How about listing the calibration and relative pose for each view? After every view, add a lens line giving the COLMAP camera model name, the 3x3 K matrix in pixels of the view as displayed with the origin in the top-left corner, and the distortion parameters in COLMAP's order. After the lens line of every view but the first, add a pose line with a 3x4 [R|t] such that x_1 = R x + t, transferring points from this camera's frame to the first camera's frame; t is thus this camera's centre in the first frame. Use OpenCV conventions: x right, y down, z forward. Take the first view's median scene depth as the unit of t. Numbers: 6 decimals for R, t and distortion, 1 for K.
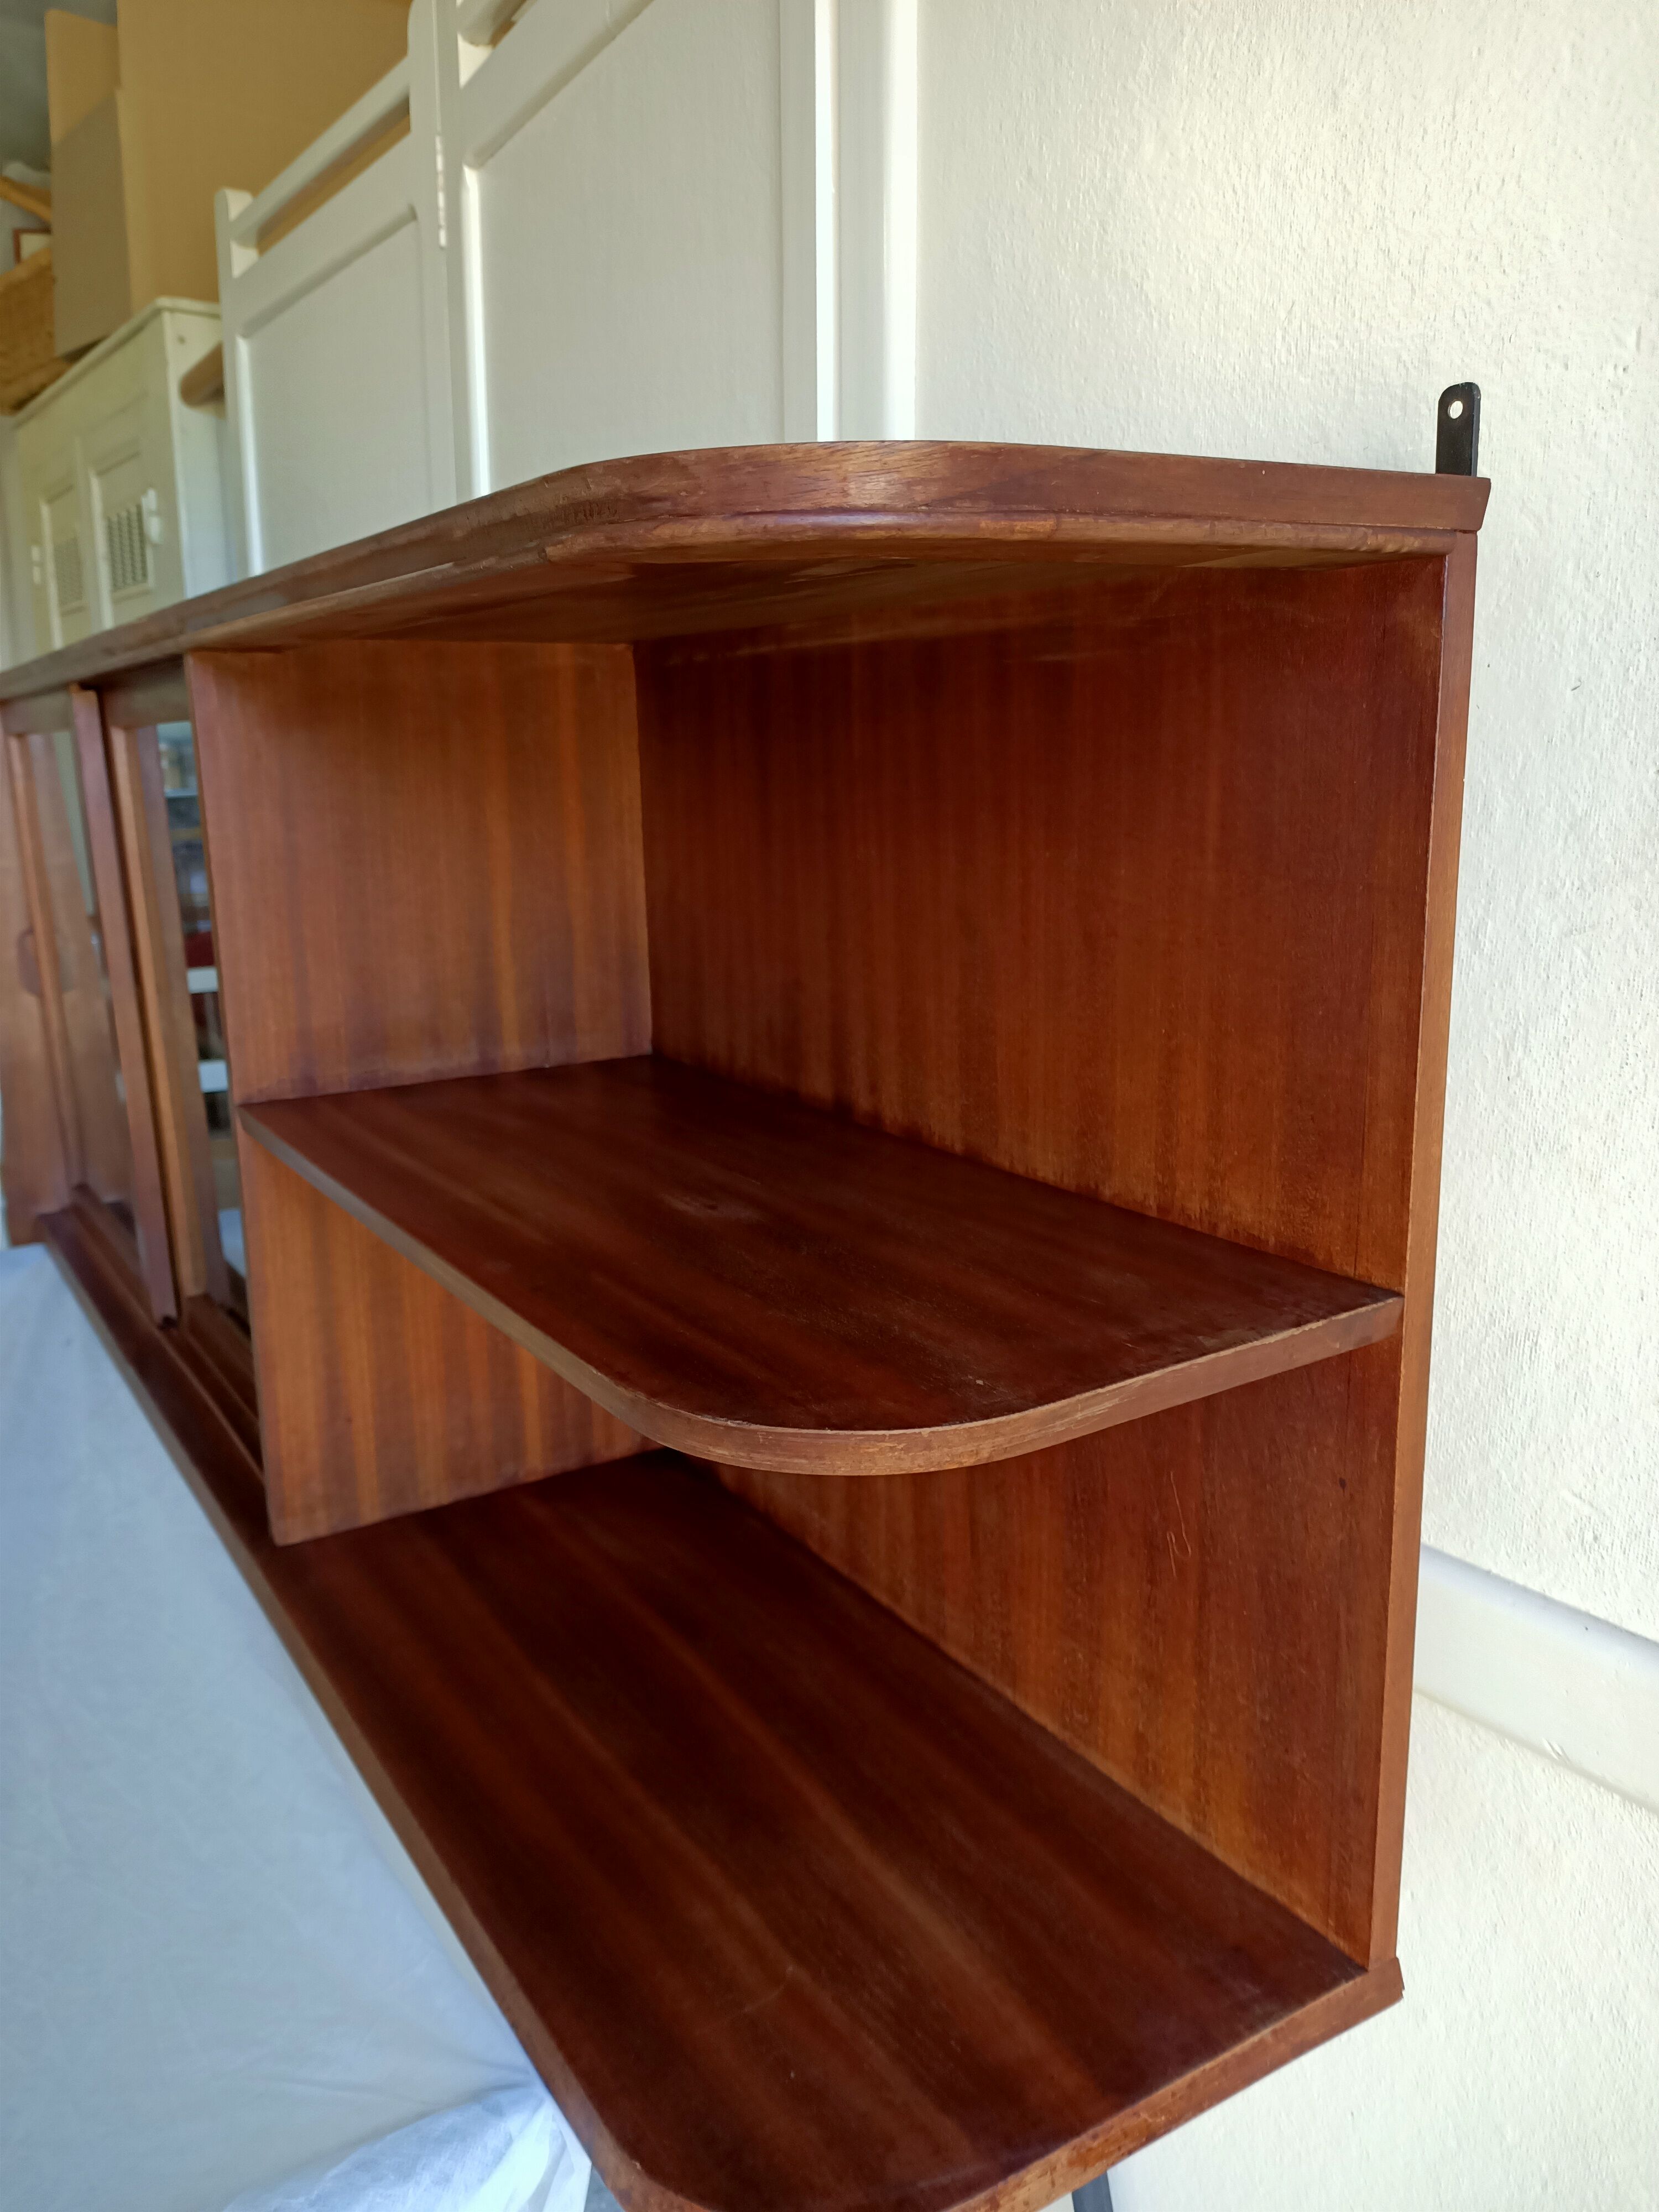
lens RADIAL K [[1683.8, 0, 821.7], [0, 1683.8, 1101.9], [0, 0, 1]] dist [0.029948, -0.045487]
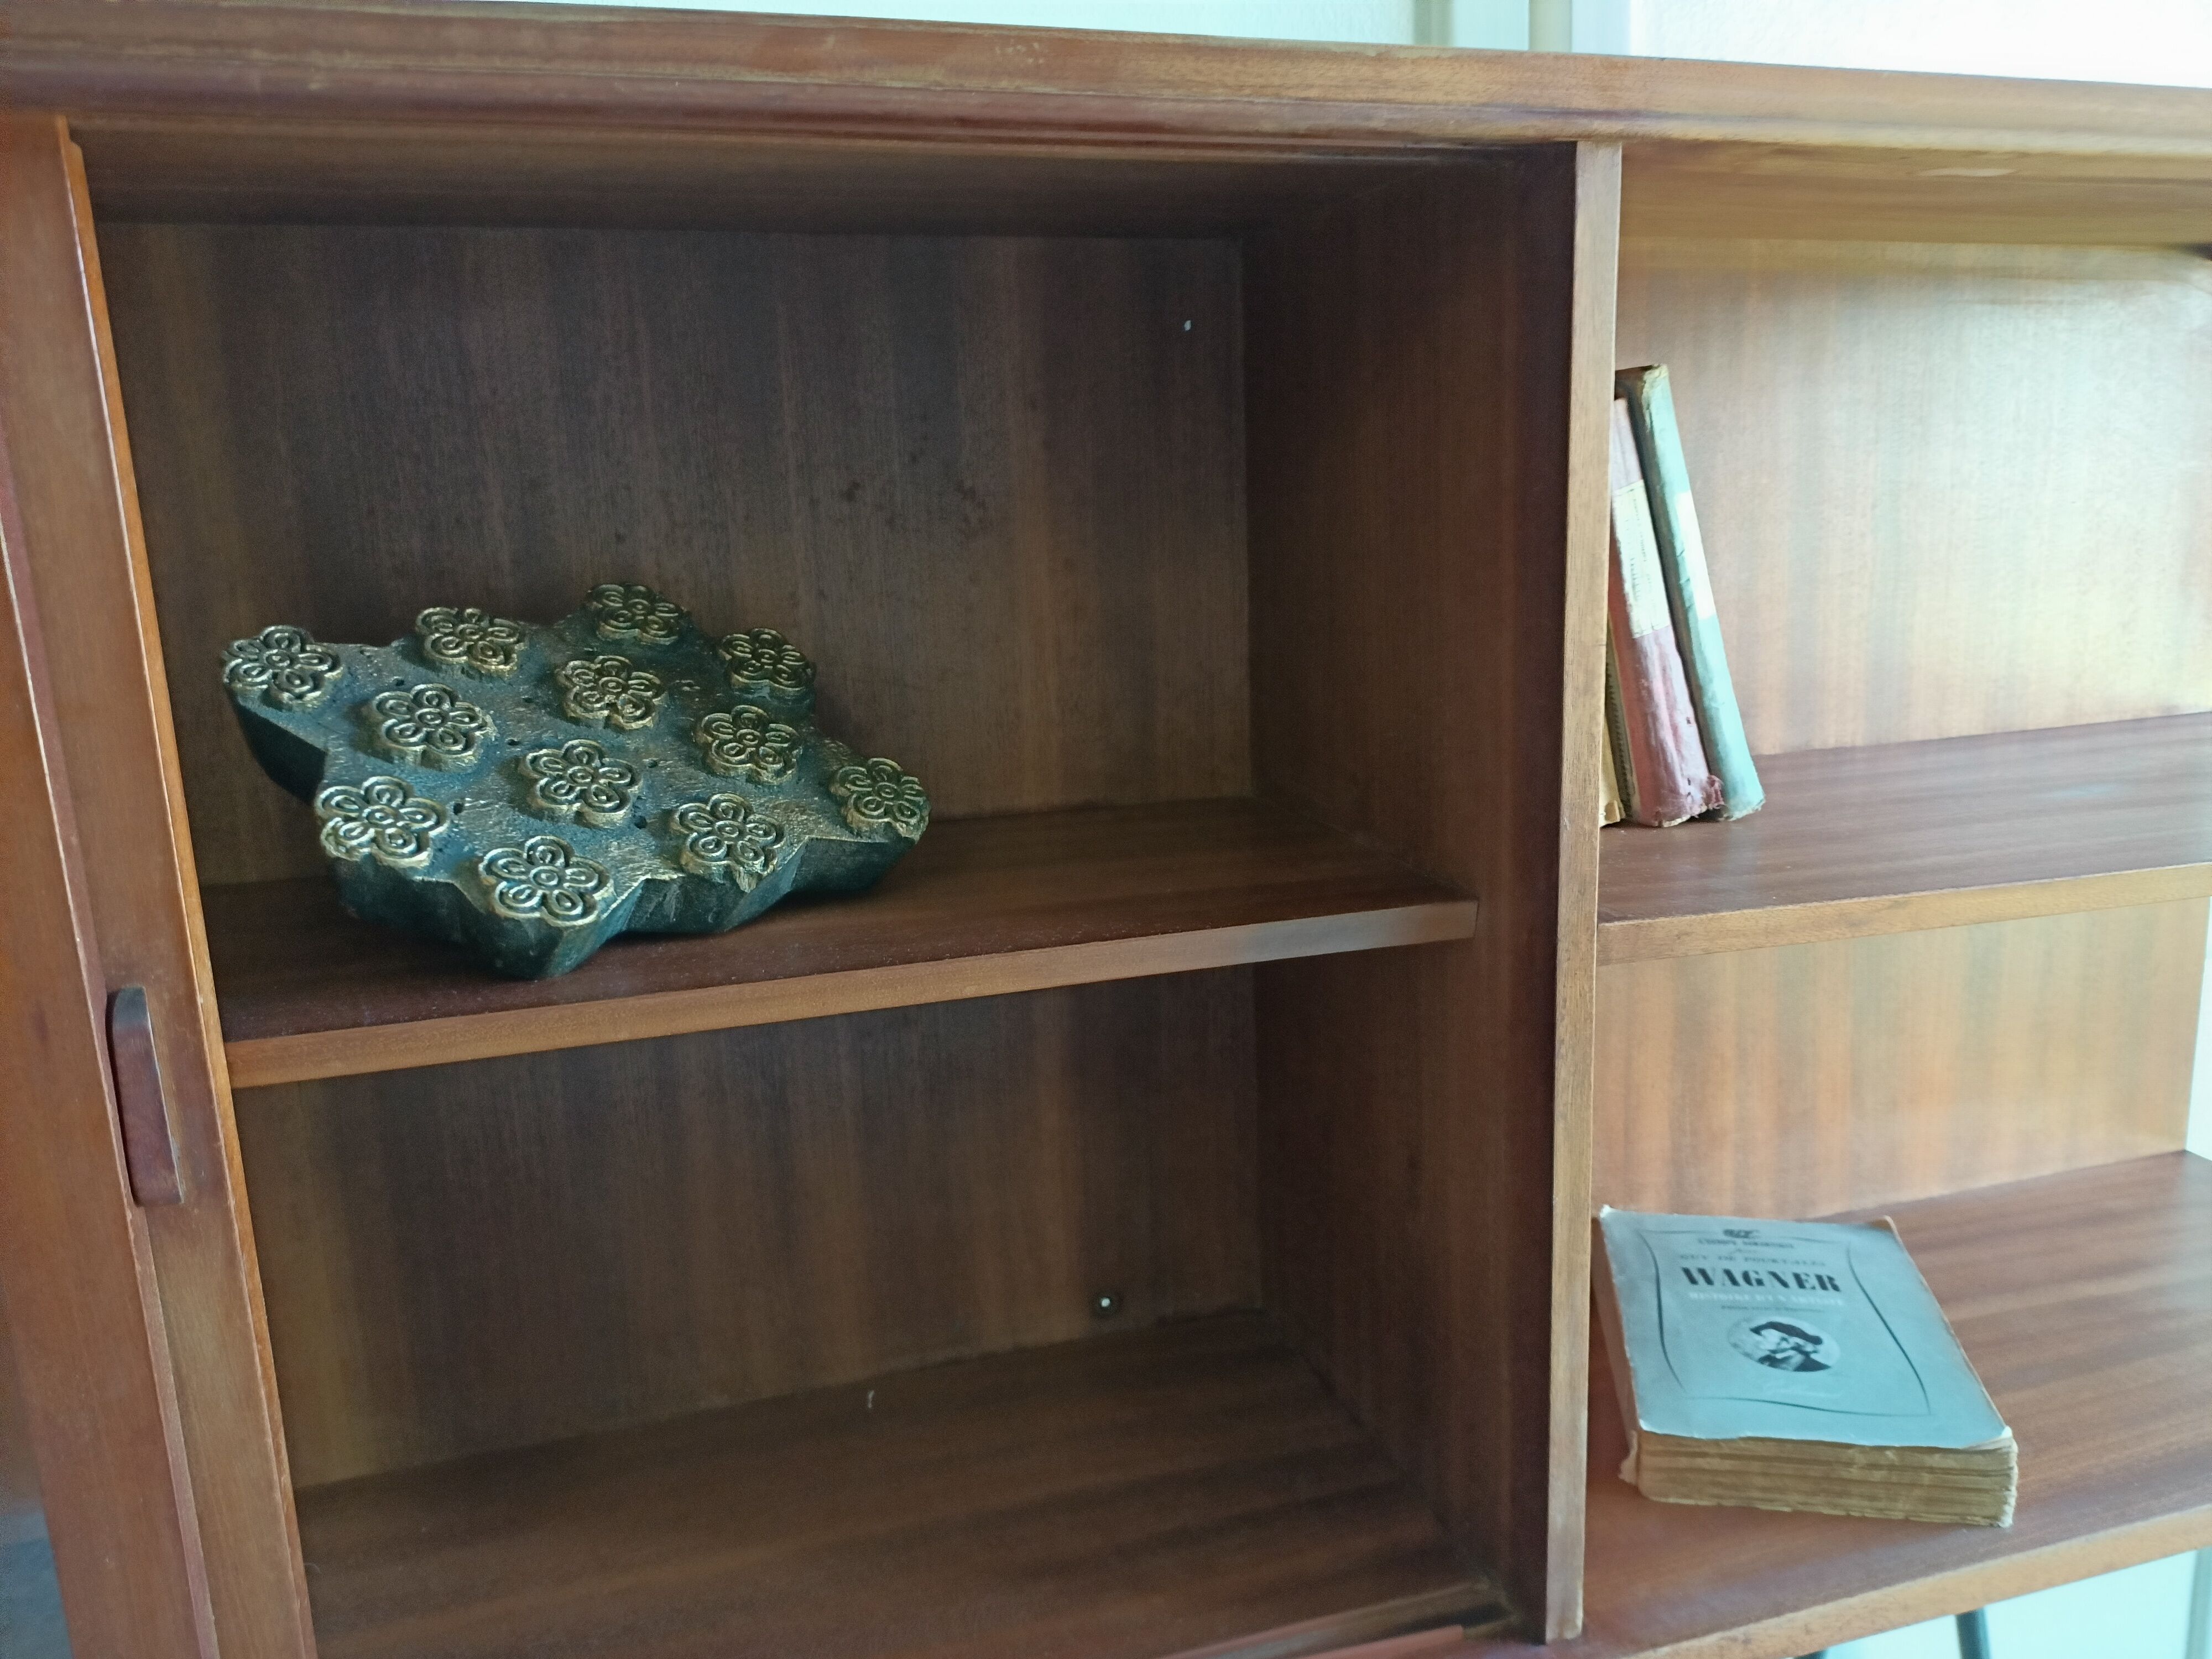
lens RADIAL K [[1683.8, 0, 1103.1], [0, 1683.8, 824.3], [0, 0, 1]] dist [0.029948, -0.045487]
pose [[0.246757, -0.185465, 0.951164, -1.357078], [0.225102, 0.965638, 0.129890, -0.214276], [-0.942571, 0.182058, 0.280027, 1.426177]]
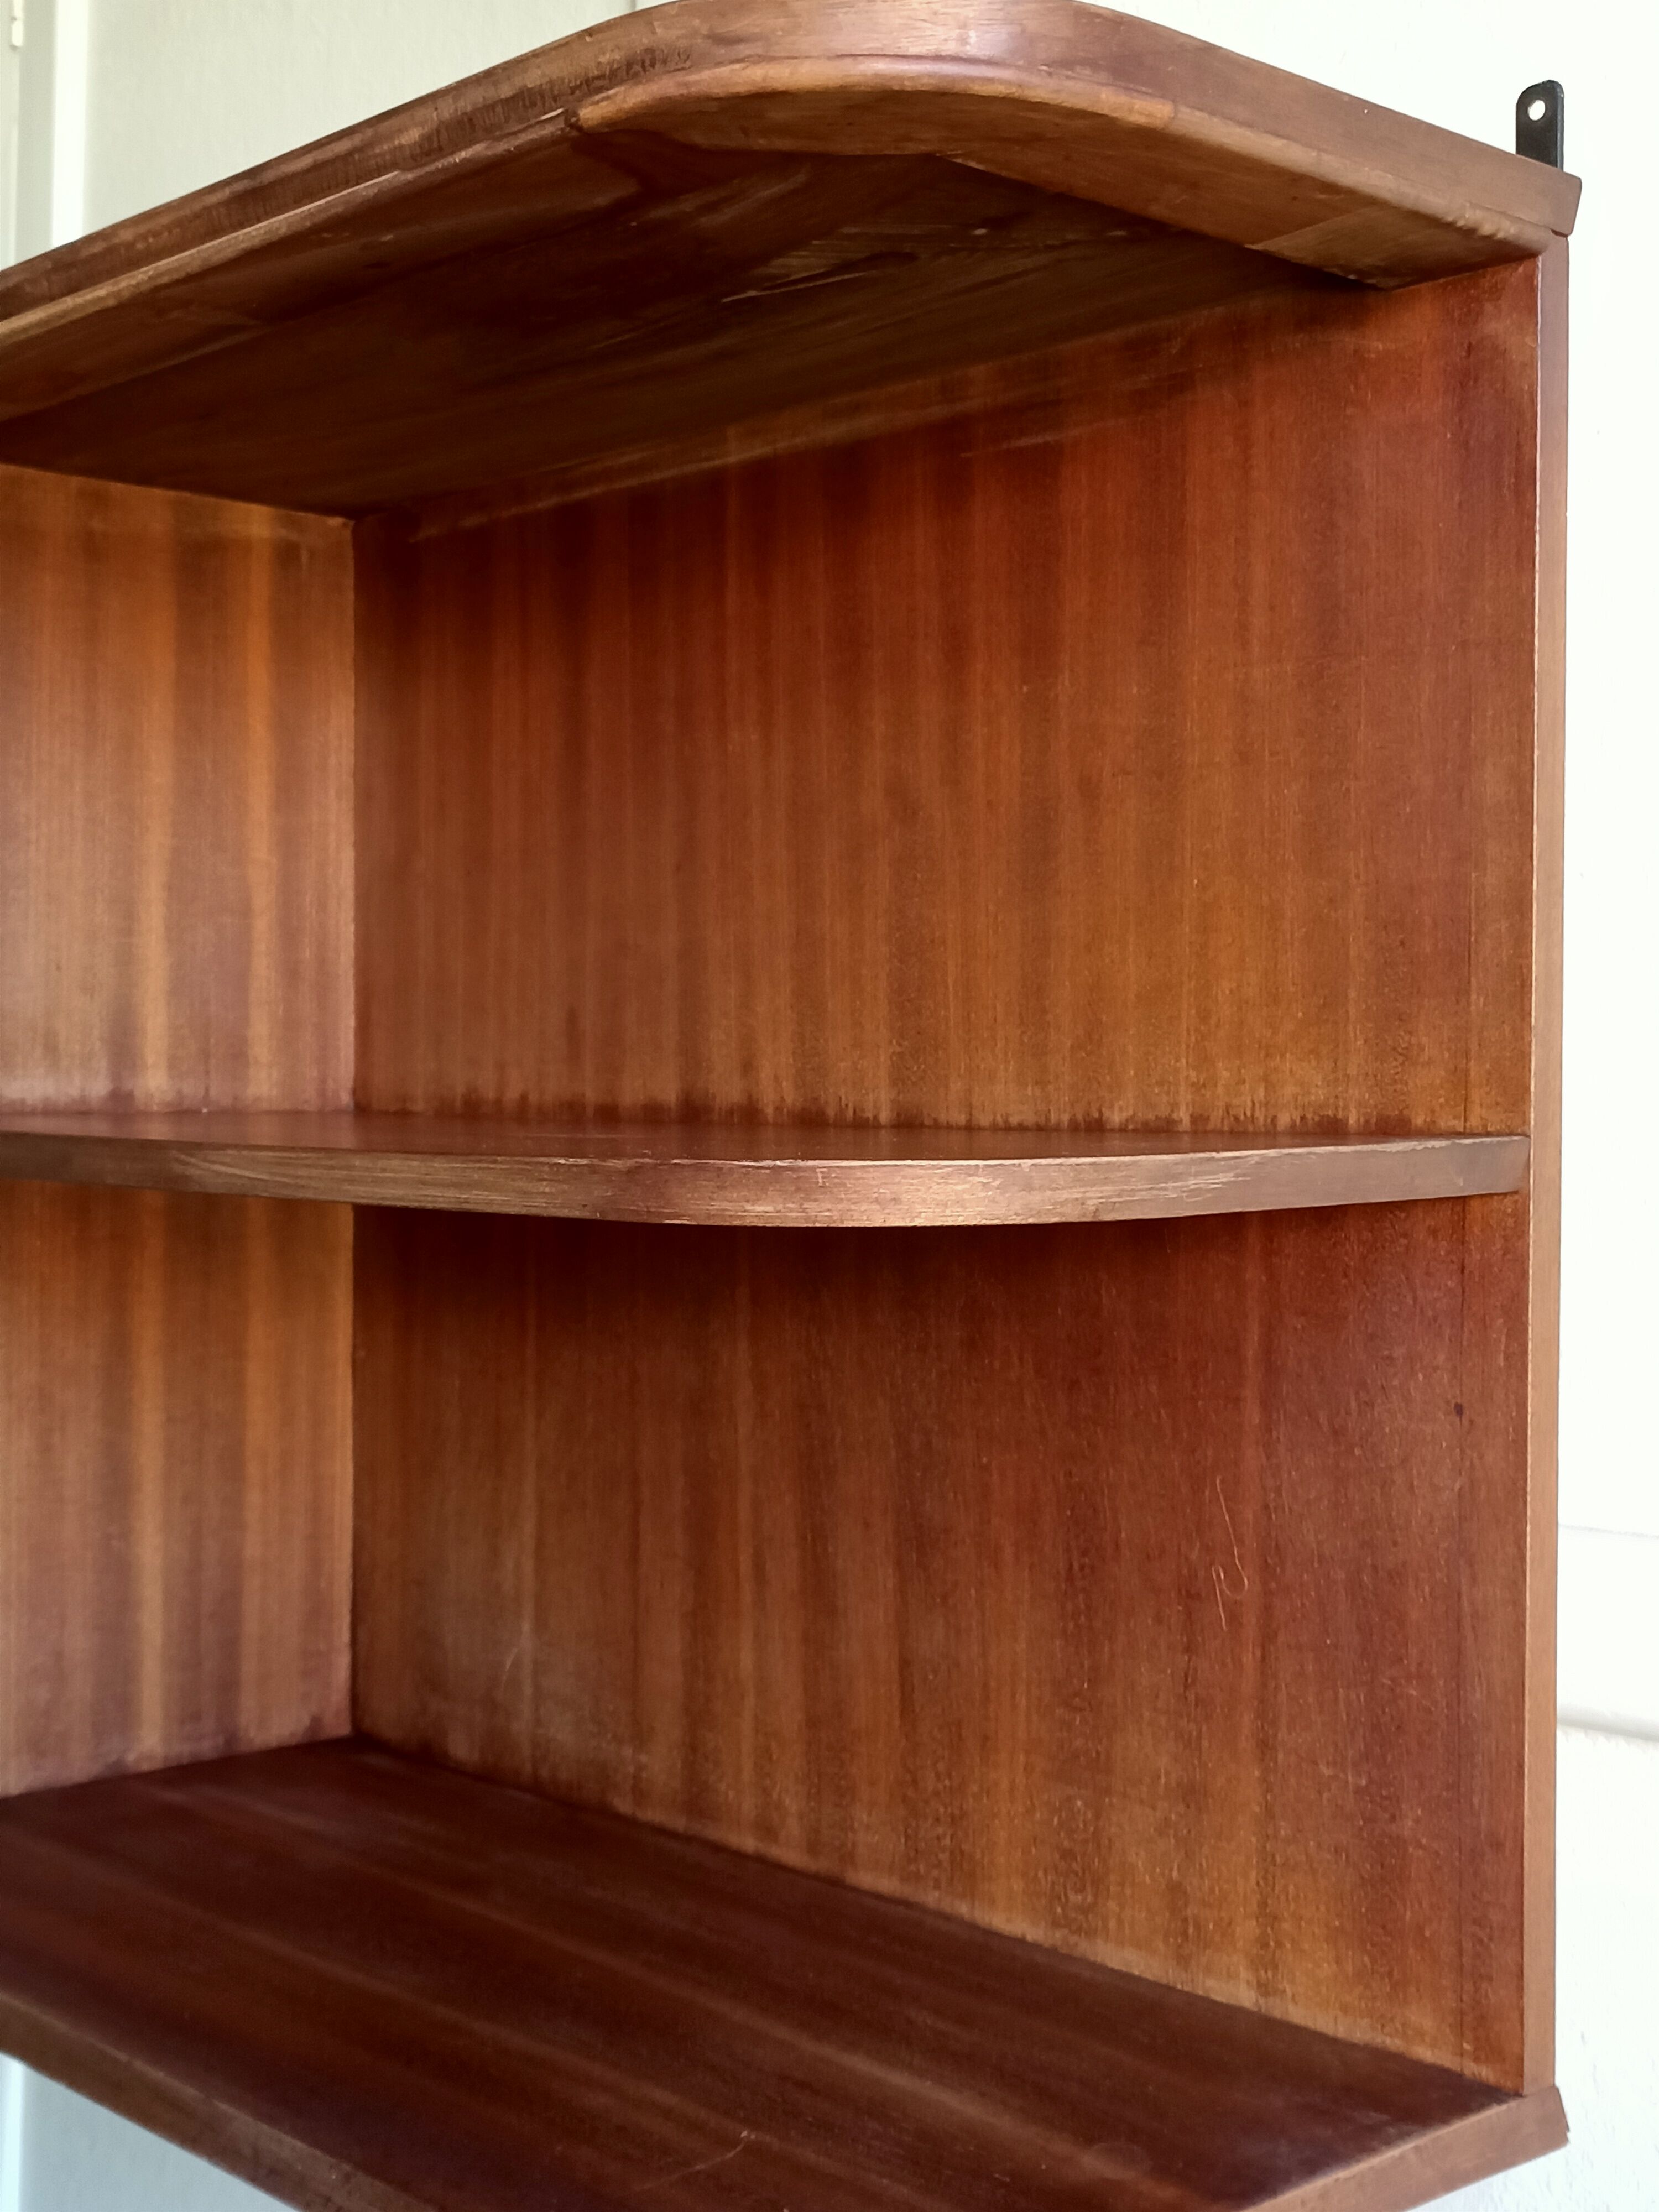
lens RADIAL K [[2907.8, 0, 833.6], [0, 2907.8, 1106.5], [0, 0, 1]] dist [-0.011218, 0.000000]
pose [[0.980956, 0.024416, 0.192690, -0.221806], [0.014740, 0.979848, -0.199198, 0.331399], [-0.193671, 0.198245, 0.960828, -0.242145]]
